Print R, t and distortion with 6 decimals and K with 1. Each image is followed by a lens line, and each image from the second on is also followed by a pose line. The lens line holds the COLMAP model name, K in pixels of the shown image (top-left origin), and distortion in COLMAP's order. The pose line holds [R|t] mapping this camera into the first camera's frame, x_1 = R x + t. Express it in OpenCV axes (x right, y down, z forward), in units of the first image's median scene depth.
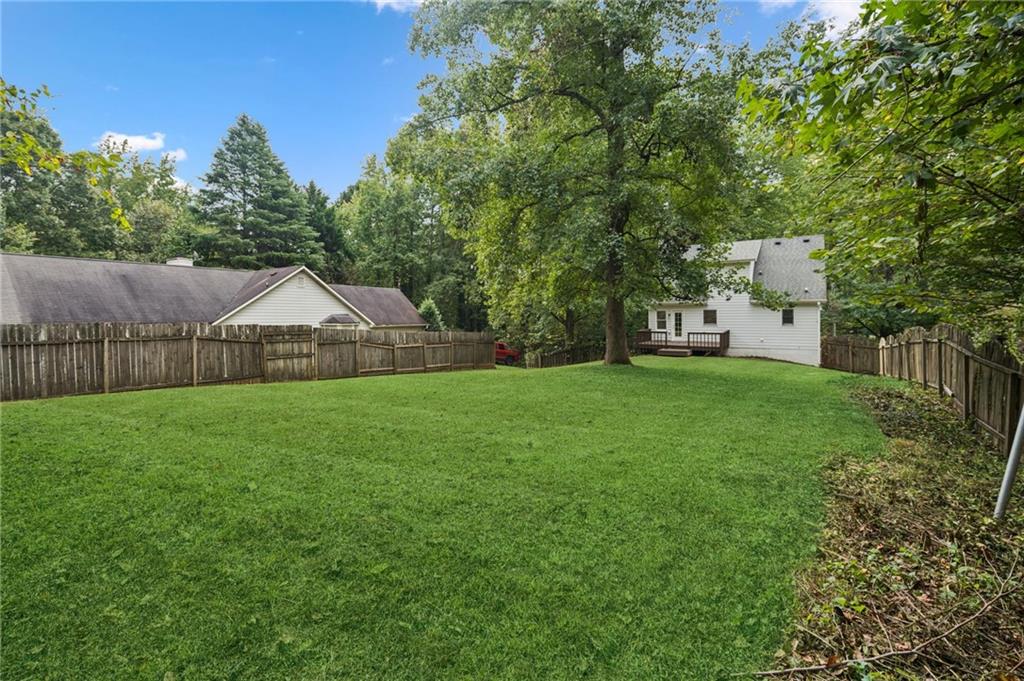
lens RADIAL K [[468.3, 0, 510.4], [0, 468.3, 336.7], [0, 0, 1]] dist [0.011549, 0.001130]
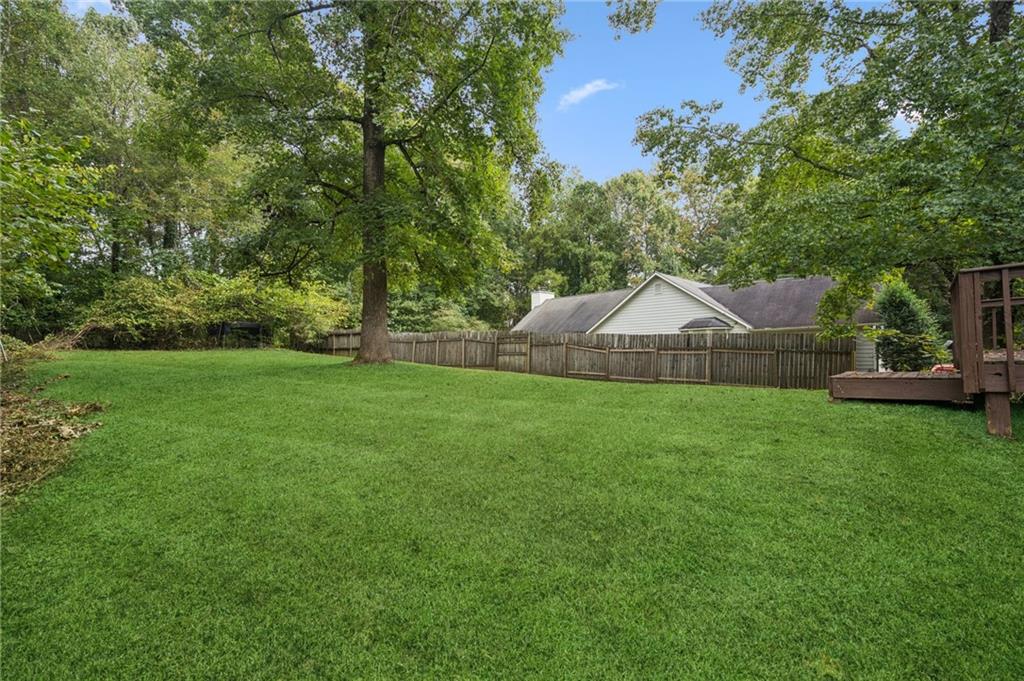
lens RADIAL K [[468.3, 0, 510.4], [0, 468.3, 336.7], [0, 0, 1]] dist [0.011549, 0.001130]
pose [[-0.159767, -0.025188, -0.986833, 0.720282], [-0.018698, 0.999572, -0.022486, 0.019985], [0.986978, 0.014859, -0.160169, 1.023920]]
